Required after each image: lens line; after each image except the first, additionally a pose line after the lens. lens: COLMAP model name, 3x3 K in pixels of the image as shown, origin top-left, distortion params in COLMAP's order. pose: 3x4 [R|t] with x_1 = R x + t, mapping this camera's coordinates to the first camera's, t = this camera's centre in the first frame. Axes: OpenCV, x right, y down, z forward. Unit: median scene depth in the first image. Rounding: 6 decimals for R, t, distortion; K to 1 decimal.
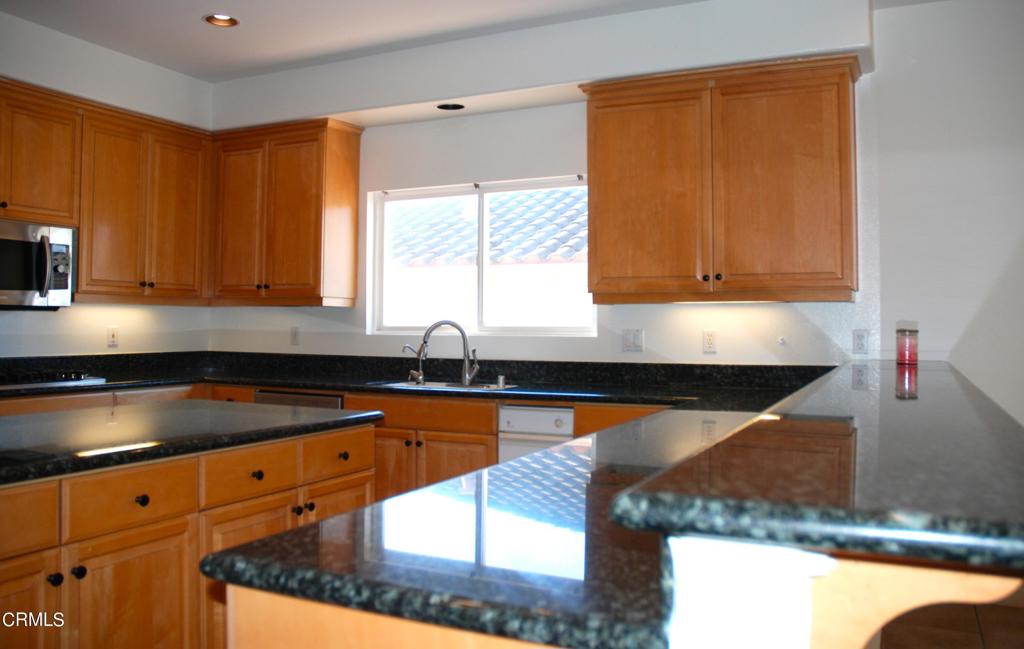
lens RADIAL K [[833.2, 0, 525.8], [0, 833.2, 307.8], [0, 0, 1]] dist [-0.169033, 0.155722]
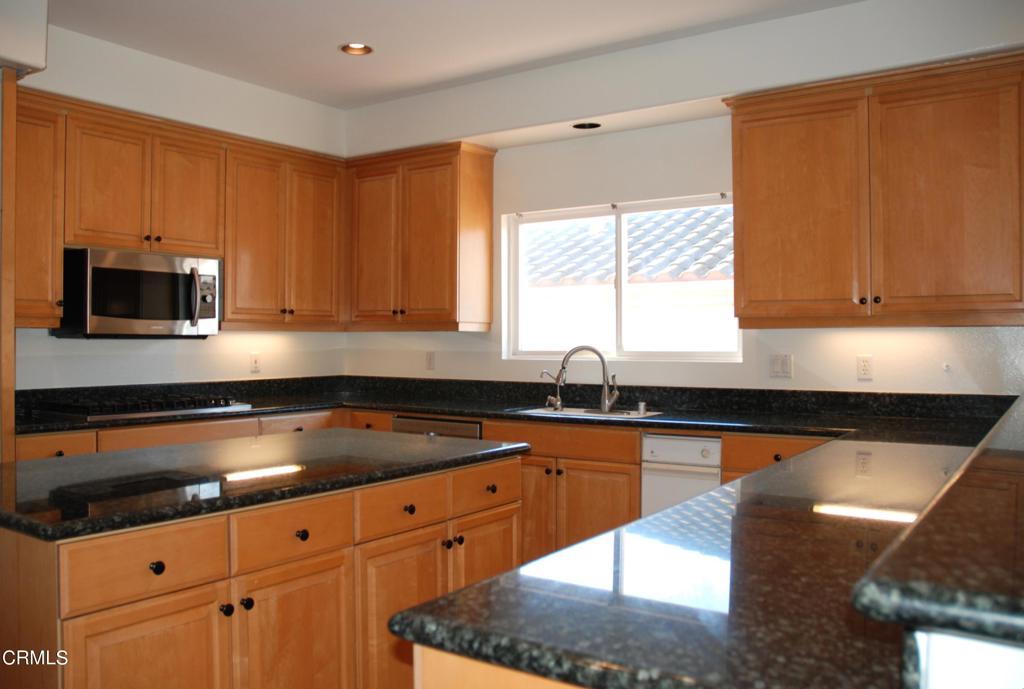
lens RADIAL K [[844.1, 0, 501.1], [0, 844.1, 347.9], [0, 0, 1]] dist [-0.171846, 0.160446]
pose [[0.984894, -0.003766, -0.173119, -0.022271], [0.008718, 0.999574, 0.027855, -0.010730], [0.172941, -0.028944, 0.984507, 0.008946]]
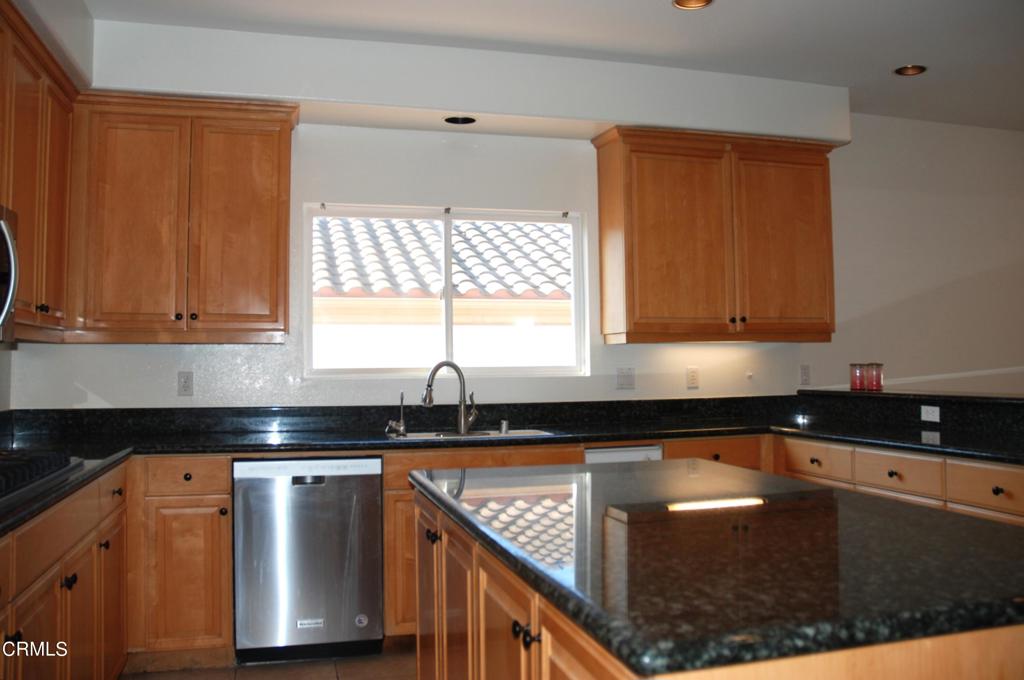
lens RADIAL K [[850.0, 0, 510.4], [0, 850.0, 327.3], [0, 0, 1]] dist [-0.145854, 0.001327]
pose [[0.758240, 0.017038, 0.651753, -0.654469], [-0.000371, 0.999670, -0.025701, 0.002651], [-0.651976, 0.019246, 0.757996, 0.289218]]
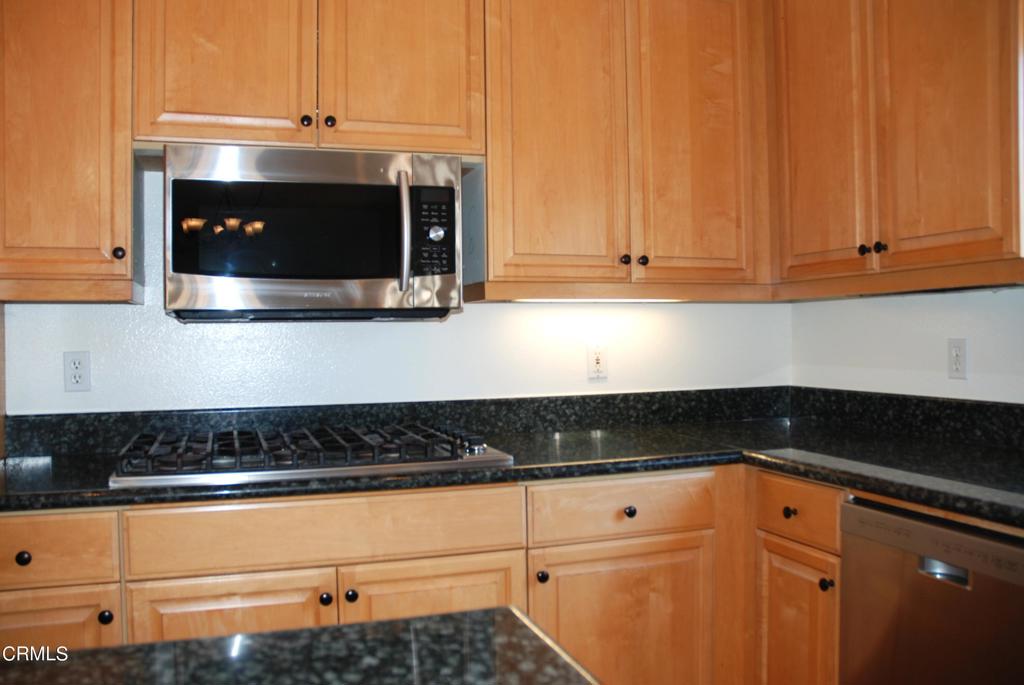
lens RADIAL K [[844.1, 0, 501.1], [0, 844.1, 345.9], [0, 0, 1]] dist [-0.171846, 0.160446]
pose [[0.684556, -0.008036, -0.728916, -0.155906], [0.032959, 0.999258, 0.019937, 0.012327], [0.728215, -0.037672, 0.684312, 0.625347]]
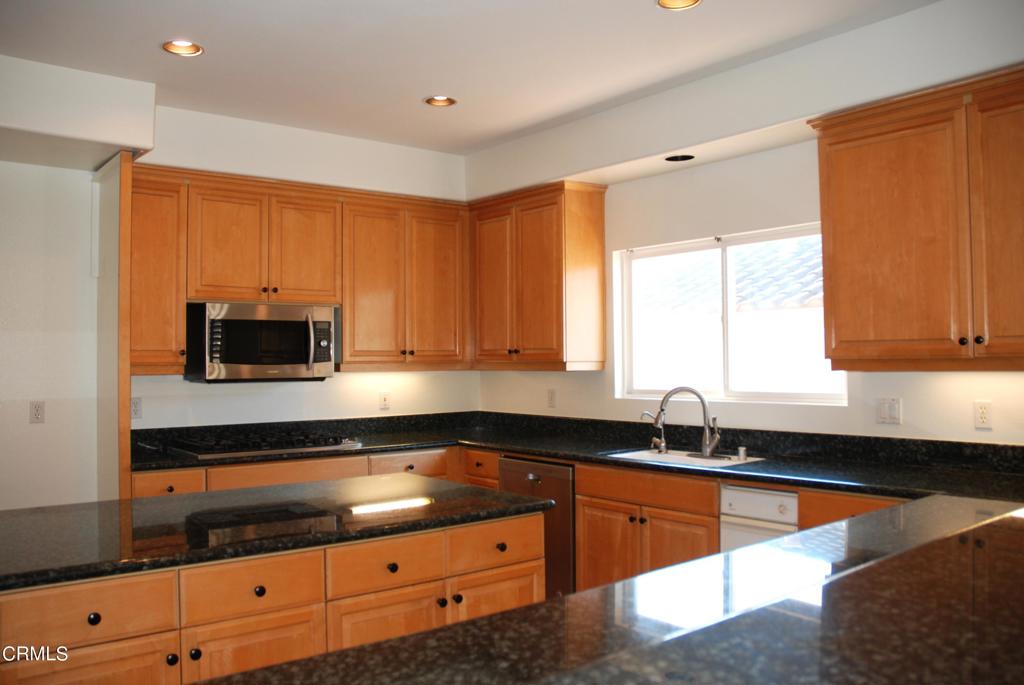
lens RADIAL K [[830.0, 0, 505.8], [0, 830.0, 343.5], [0, 0, 1]] dist [-0.174190, 0.175332]
pose [[0.897993, -0.023306, -0.439391, 0.137999], [0.024191, 0.999701, -0.003586, -0.036308], [0.439344, -0.007409, 0.898289, 0.082378]]
